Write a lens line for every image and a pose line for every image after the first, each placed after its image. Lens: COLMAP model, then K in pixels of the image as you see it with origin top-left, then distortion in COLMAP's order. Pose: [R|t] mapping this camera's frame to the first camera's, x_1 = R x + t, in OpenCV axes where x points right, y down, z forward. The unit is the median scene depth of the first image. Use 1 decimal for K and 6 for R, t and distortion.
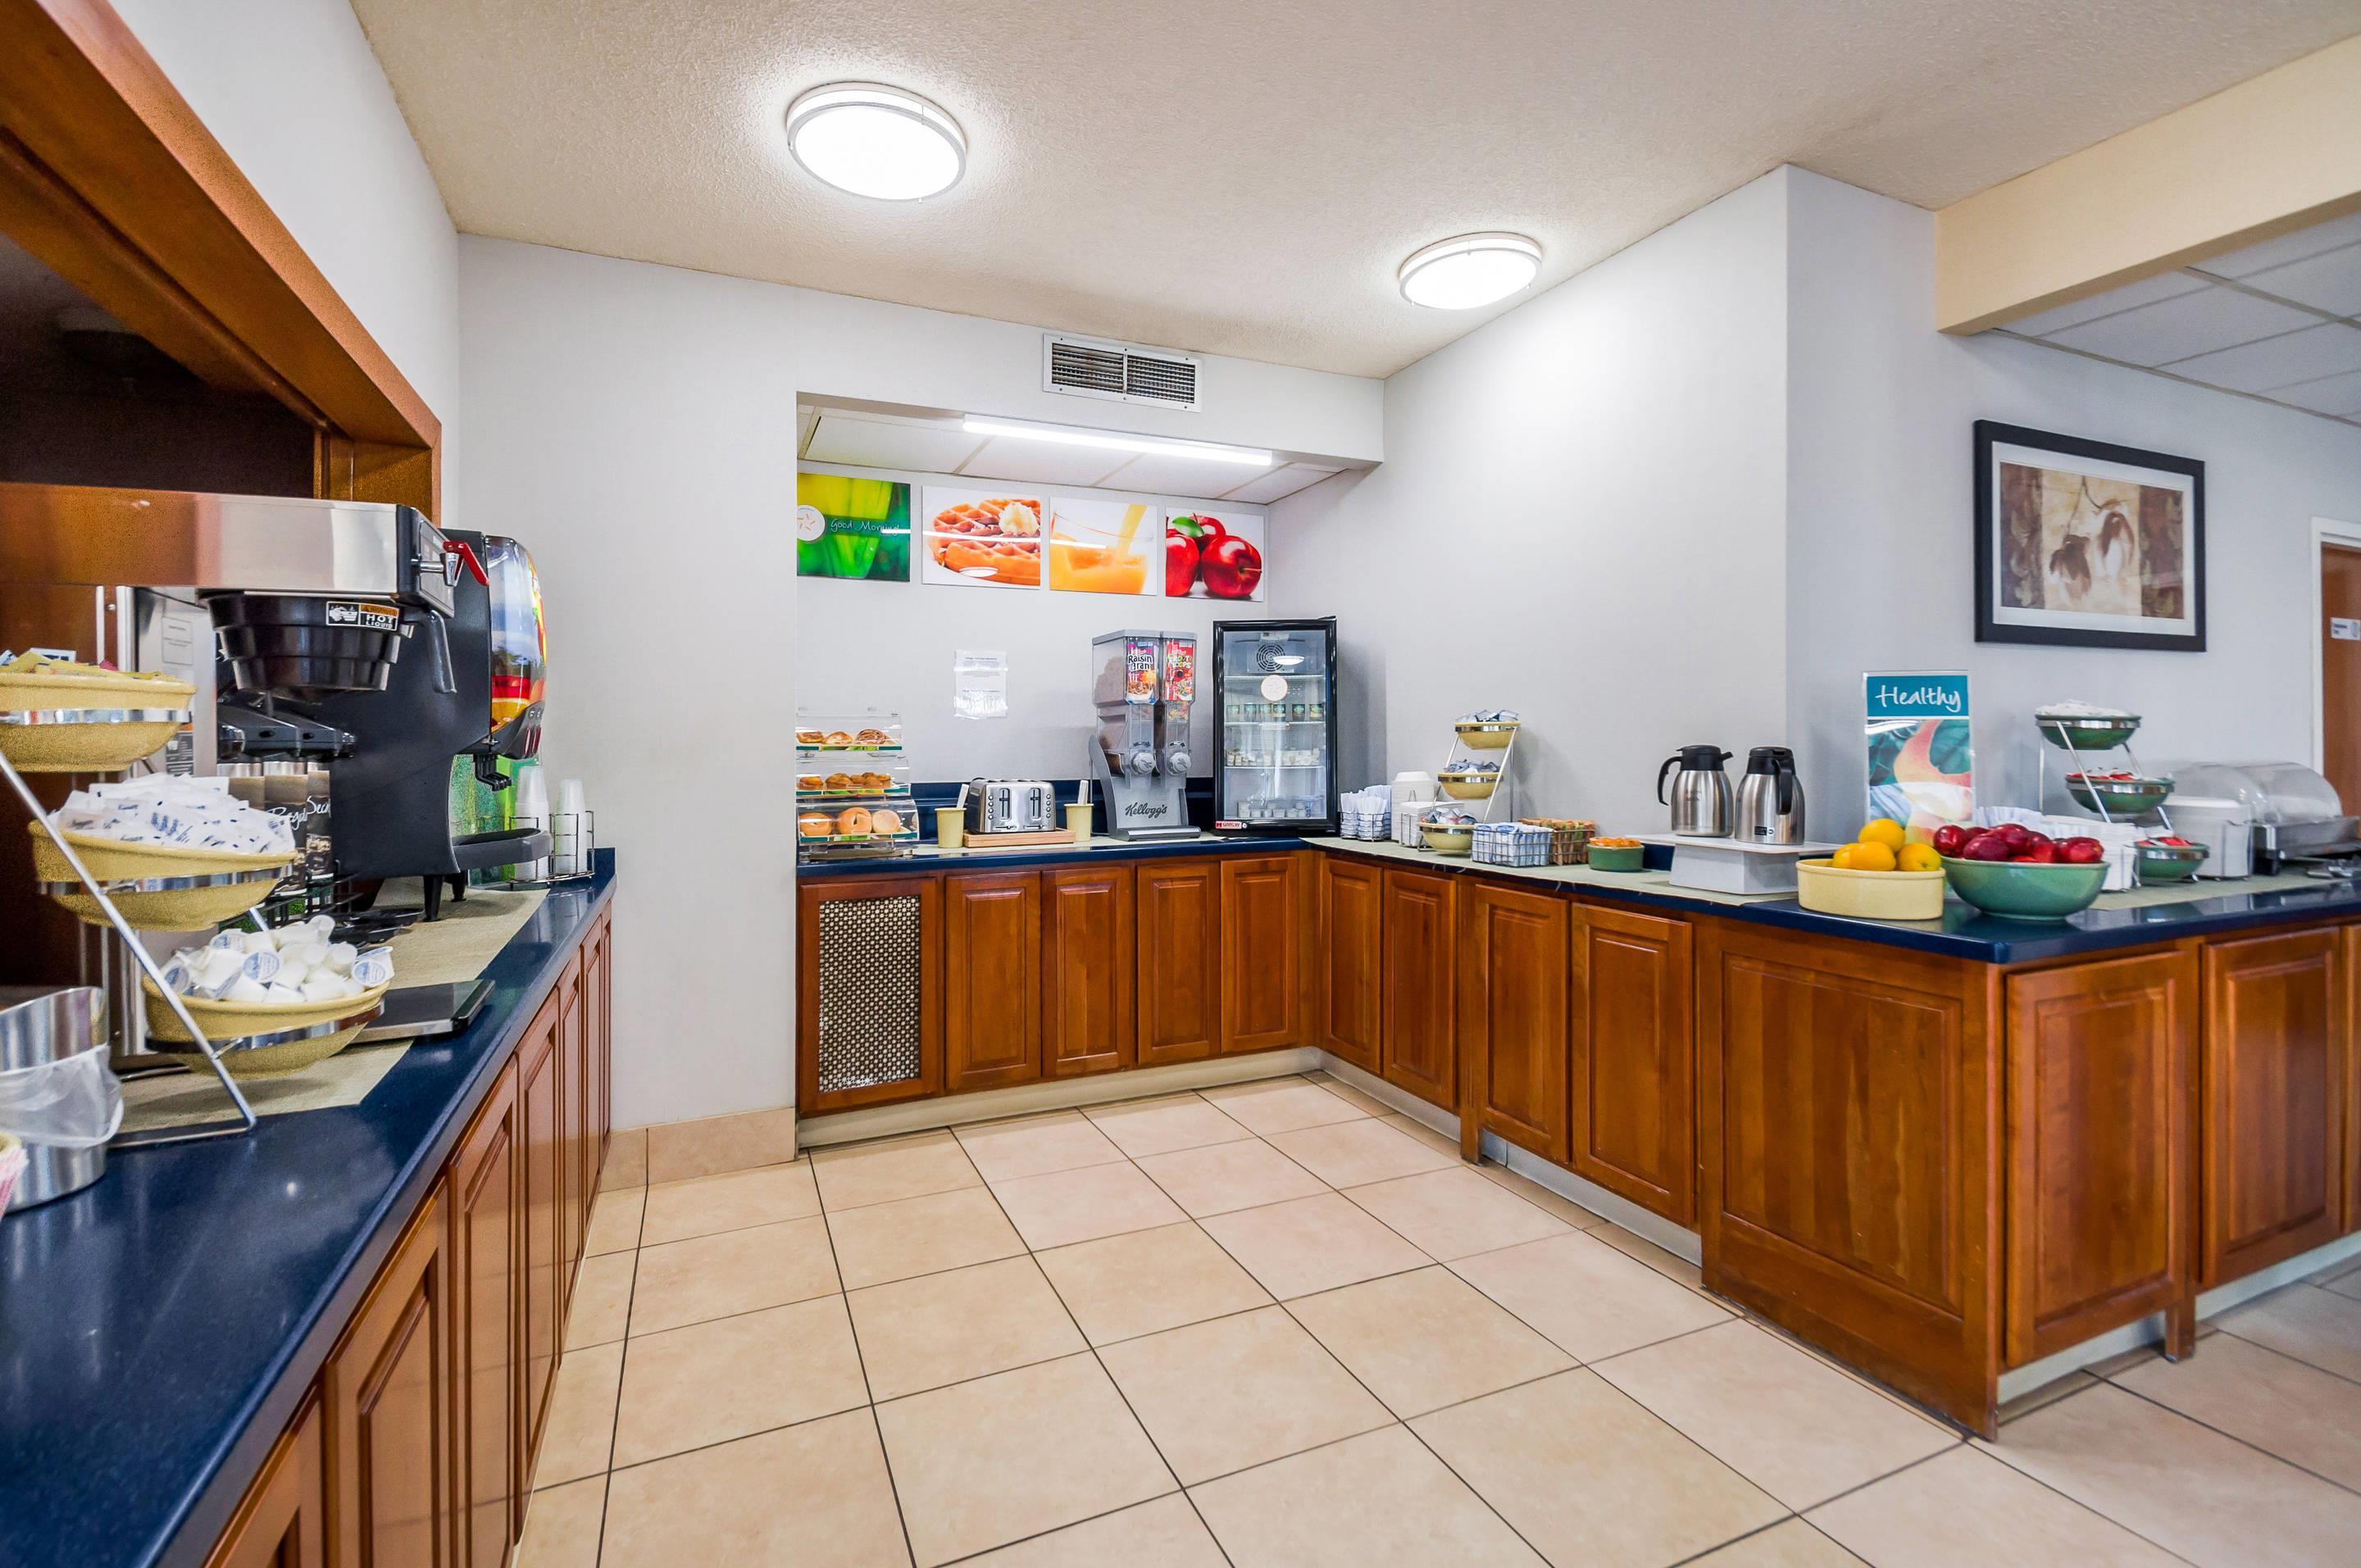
lens RADIAL K [[1023.9, 0, 1124.1], [0, 1023.9, 741.3], [0, 0, 1]] dist [0.001557, 0.000159]
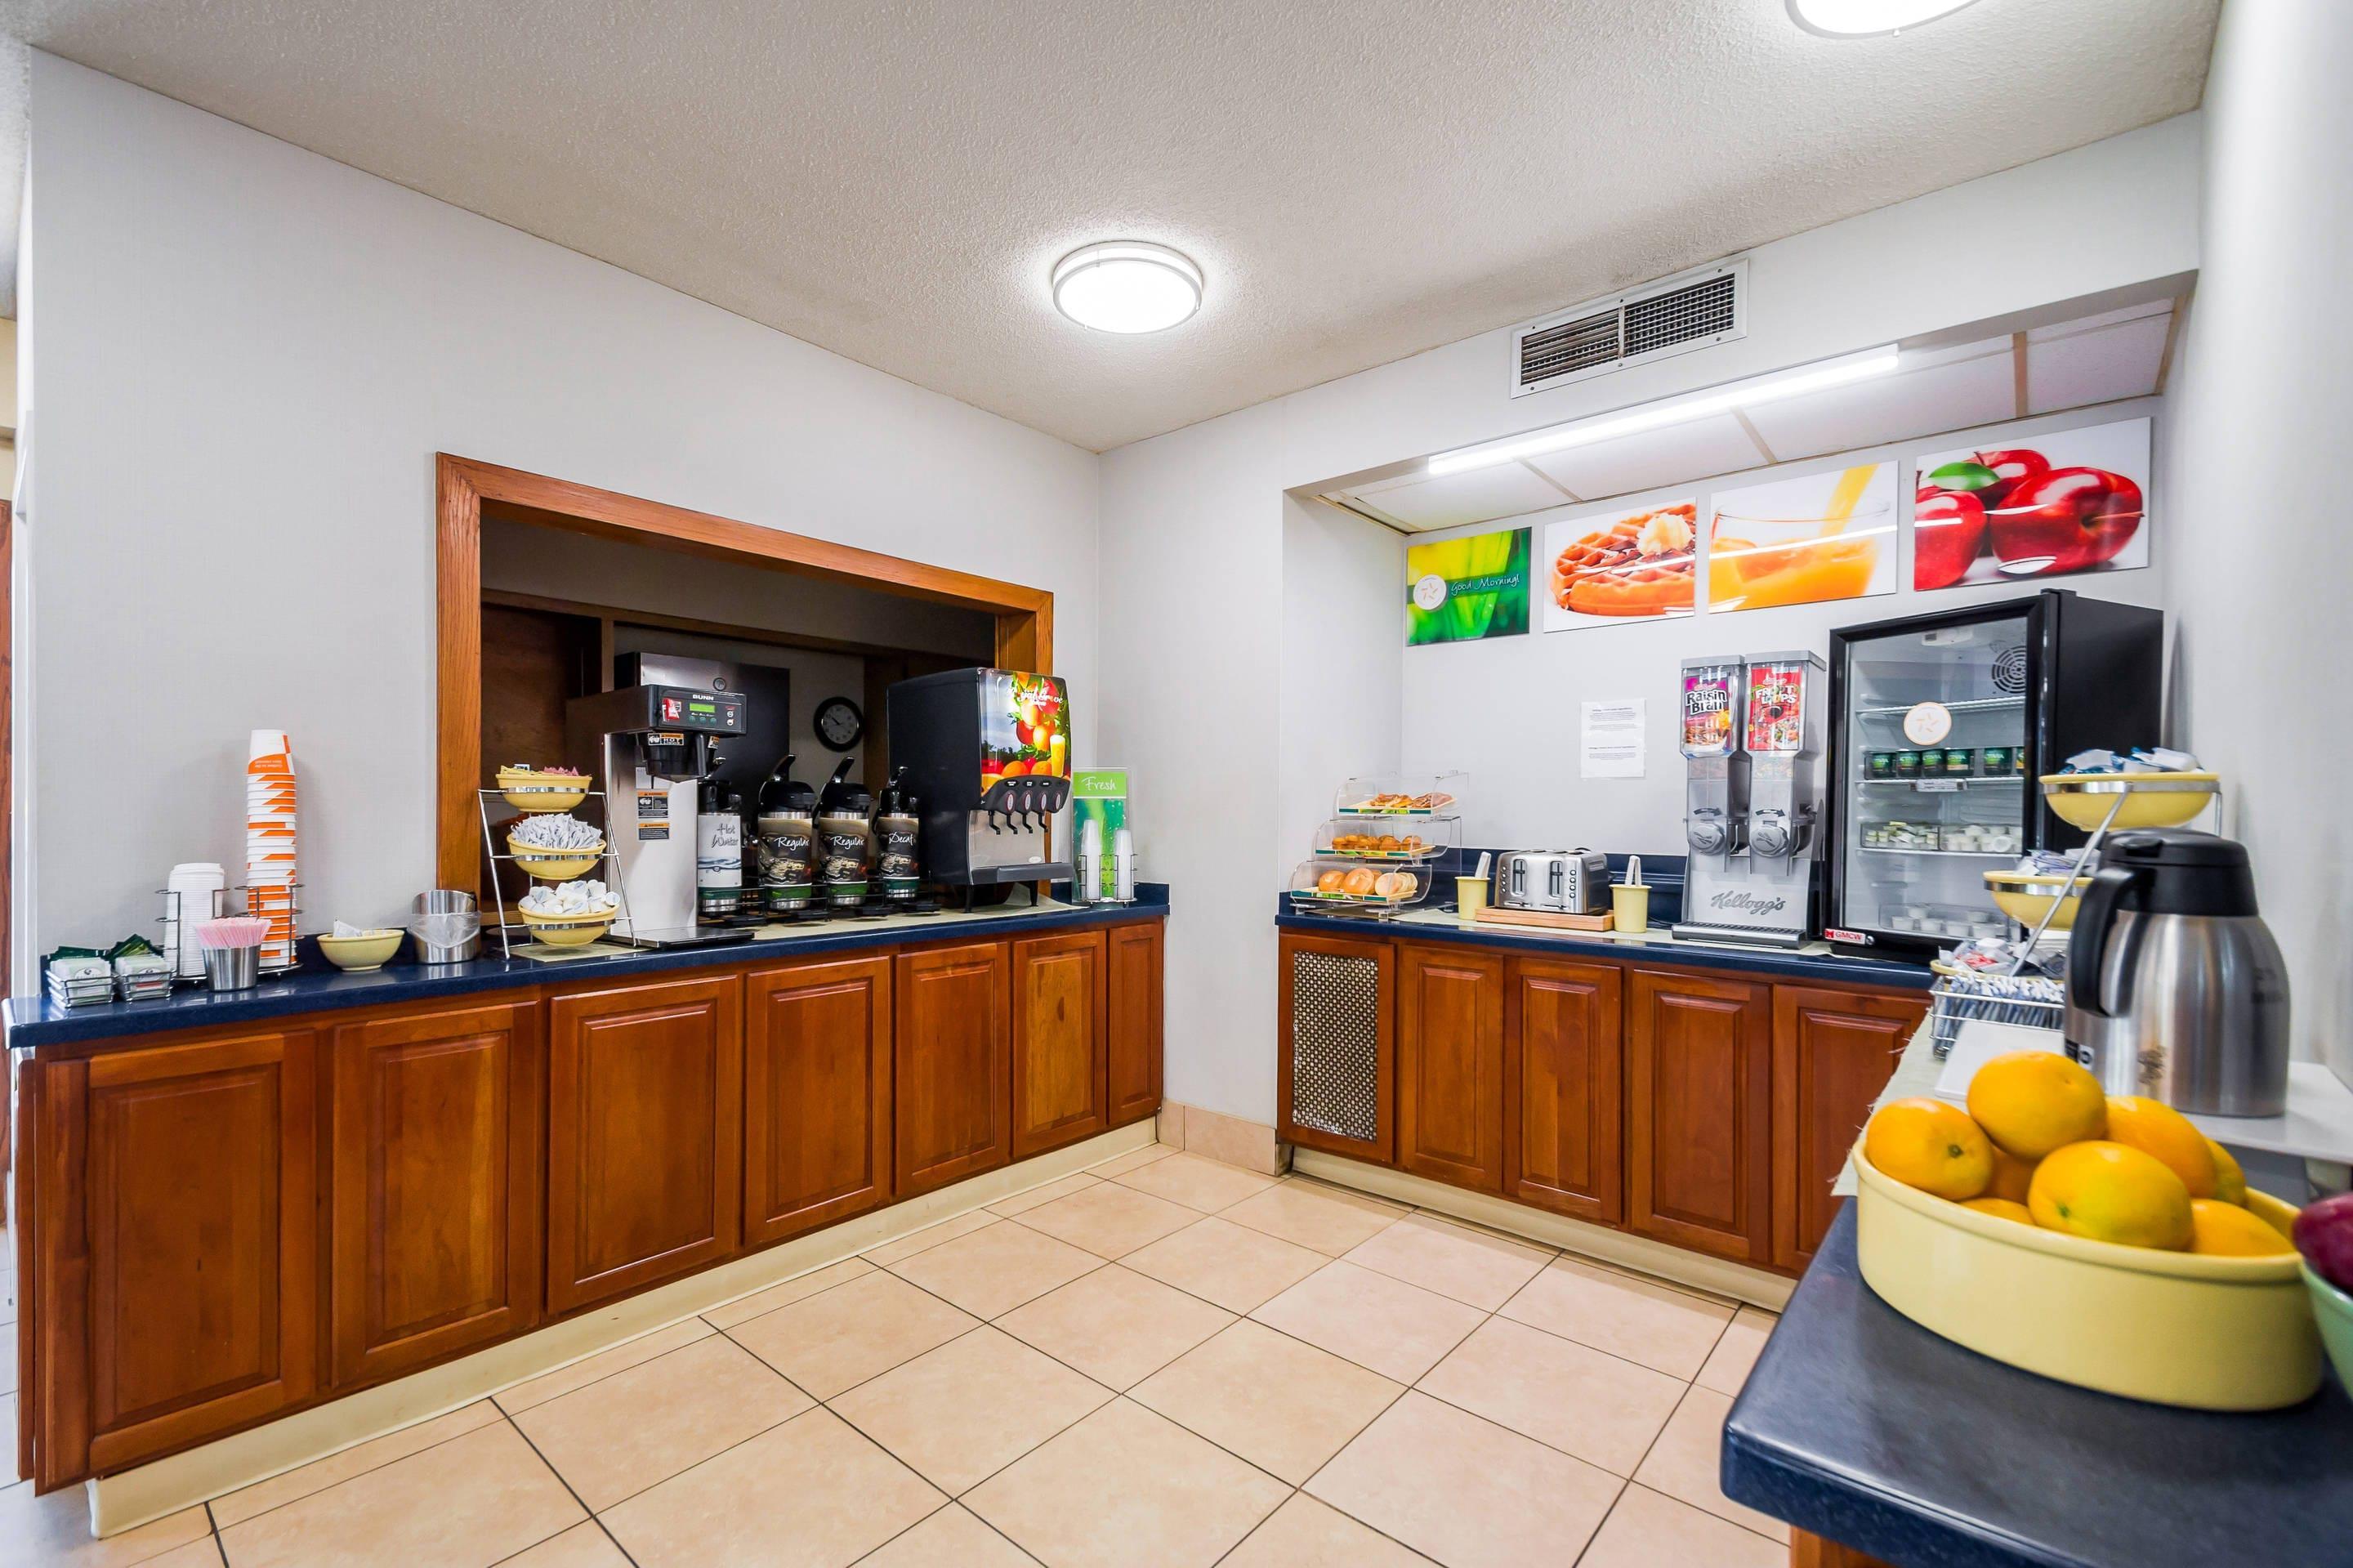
lens RADIAL K [[996.3, 0, 1171.4], [0, 996.3, 812.5], [0, 0, 1]] dist [0.003937, -0.000009]
pose [[0.447392, 0.013995, -0.894229, 0.515574], [-0.008901, 0.999898, 0.011195, -0.000993], [0.894294, 0.002951, 0.447471, 0.350091]]
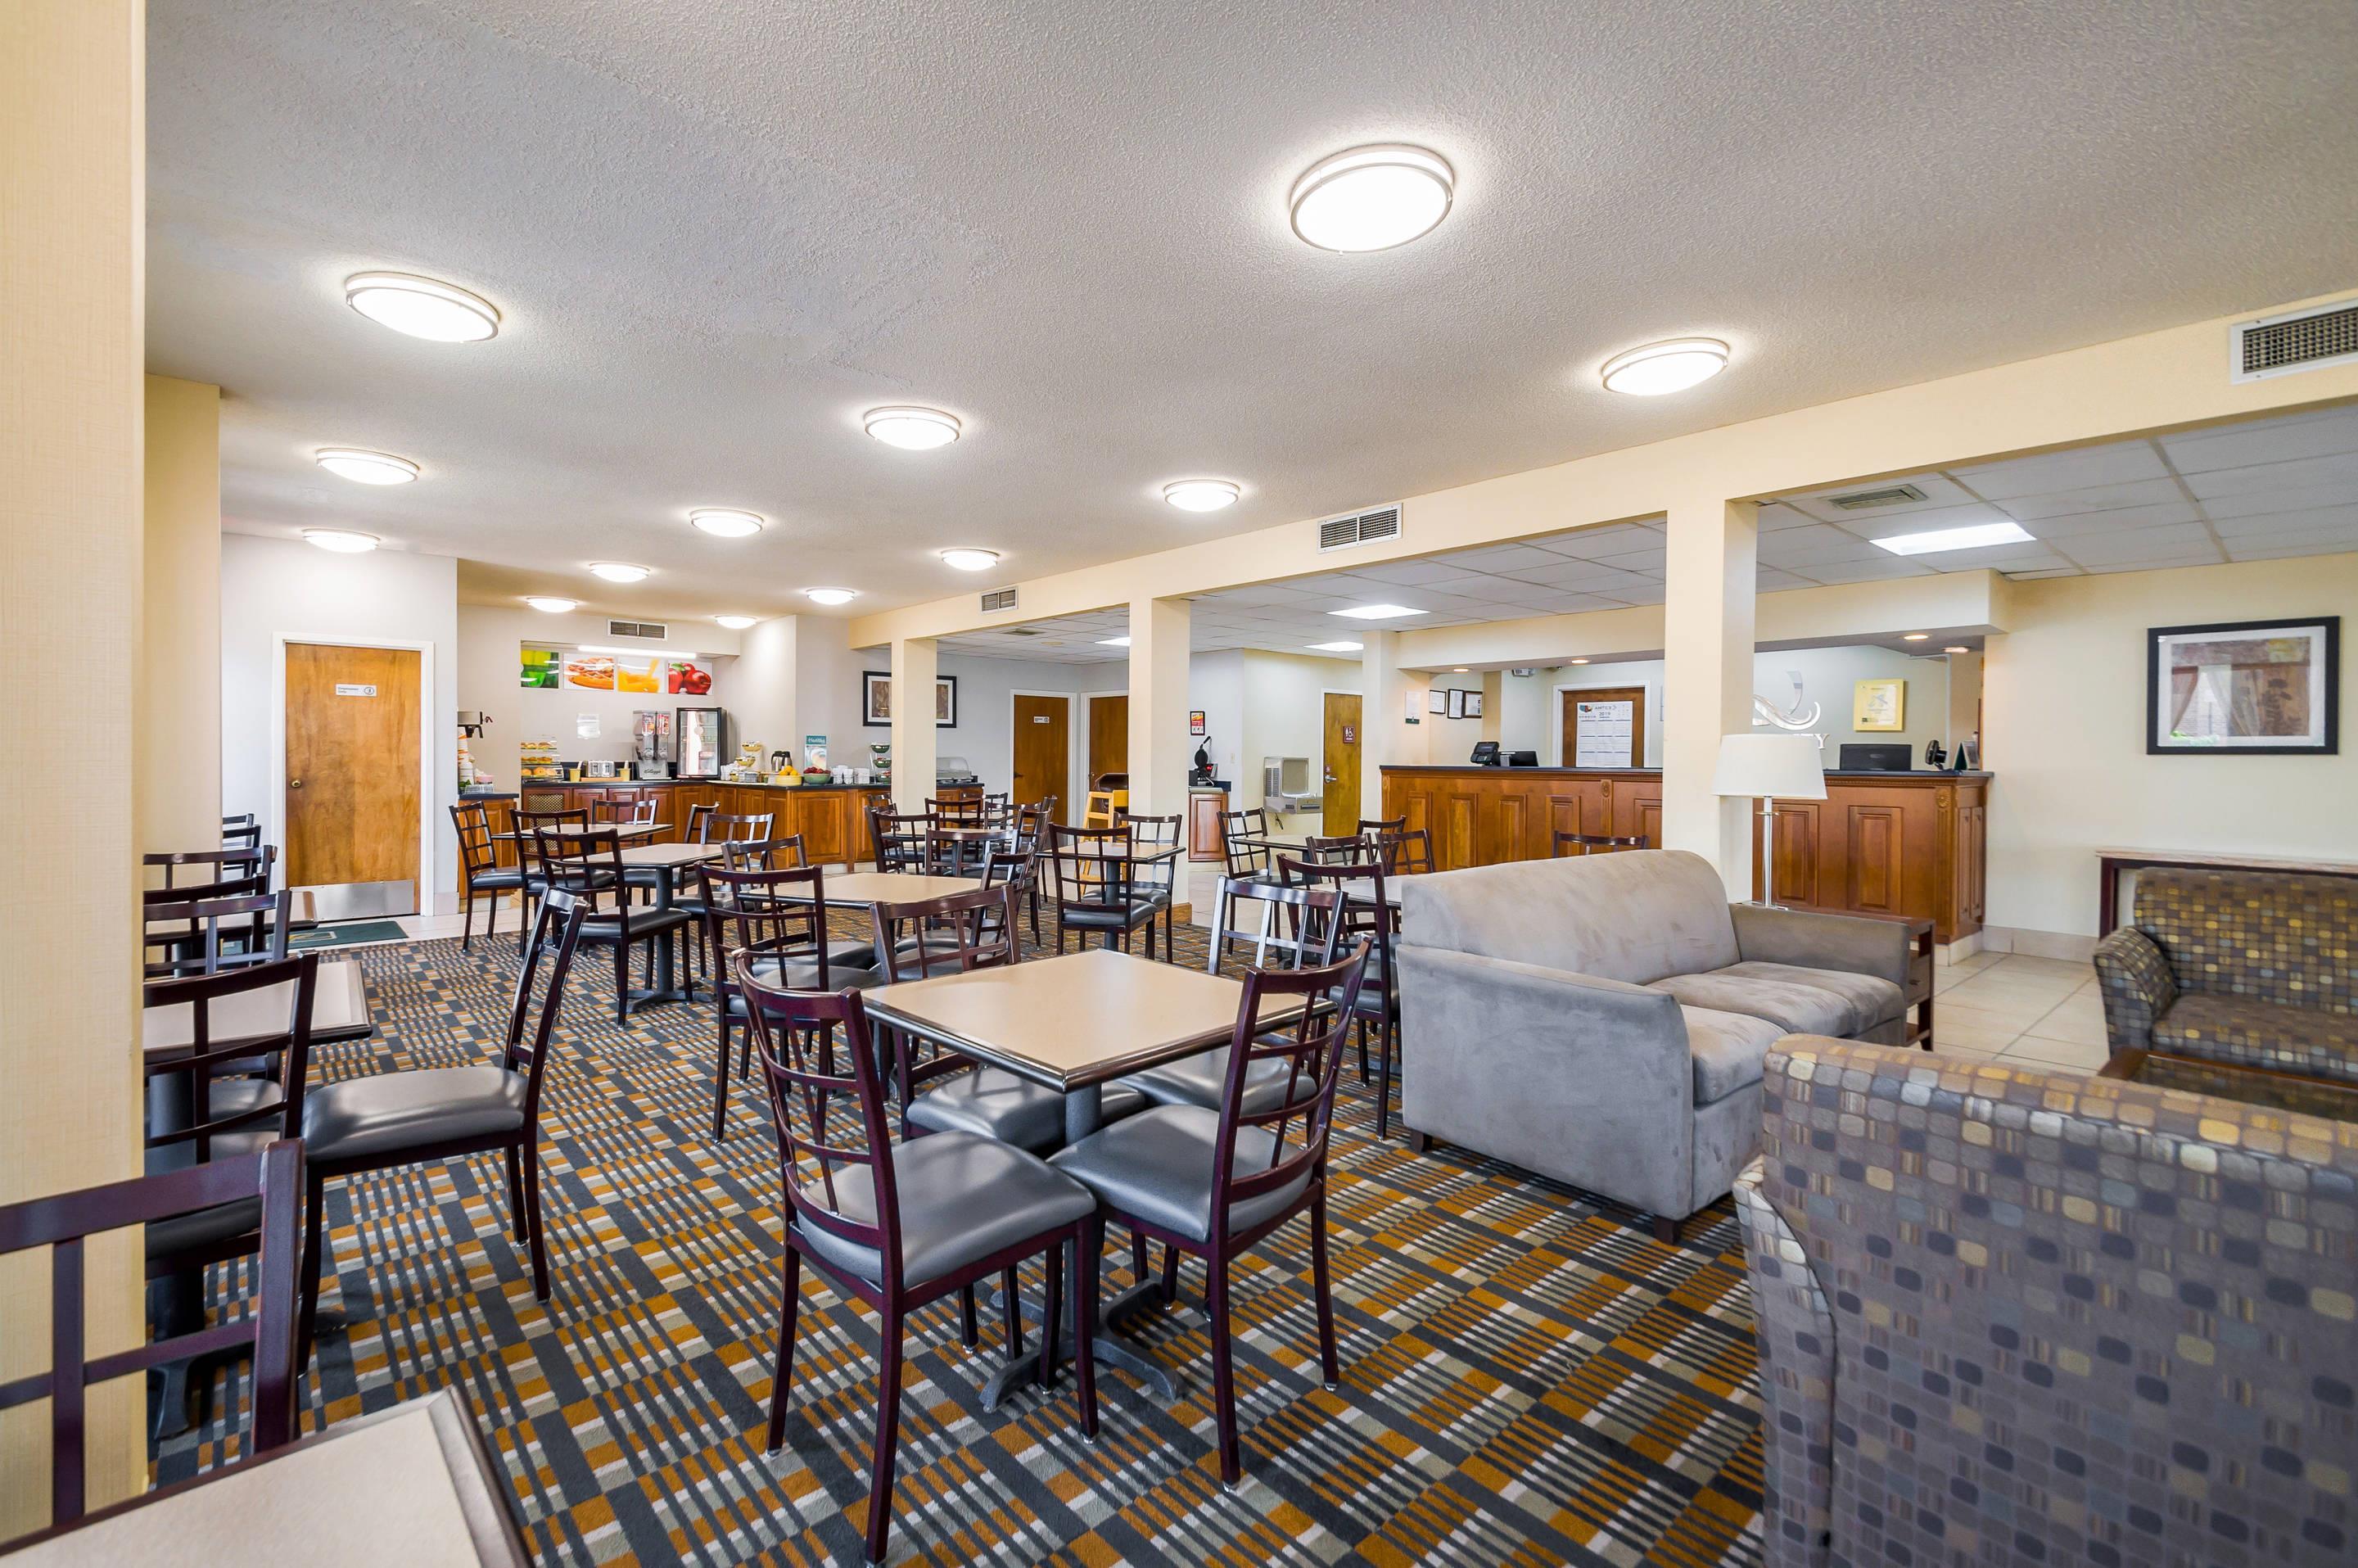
lens RADIAL K [[1044.7, 0, 1175.9], [0, 1044.7, 768.4], [0, 0, 1]] dist [0.000669, 0.000054]
pose [[0.940357, 0.007819, 0.340101, 0.451526], [-0.012448, 0.999857, 0.011432, 0.006114], [-0.339963, -0.014983, 0.940320, -2.511955]]
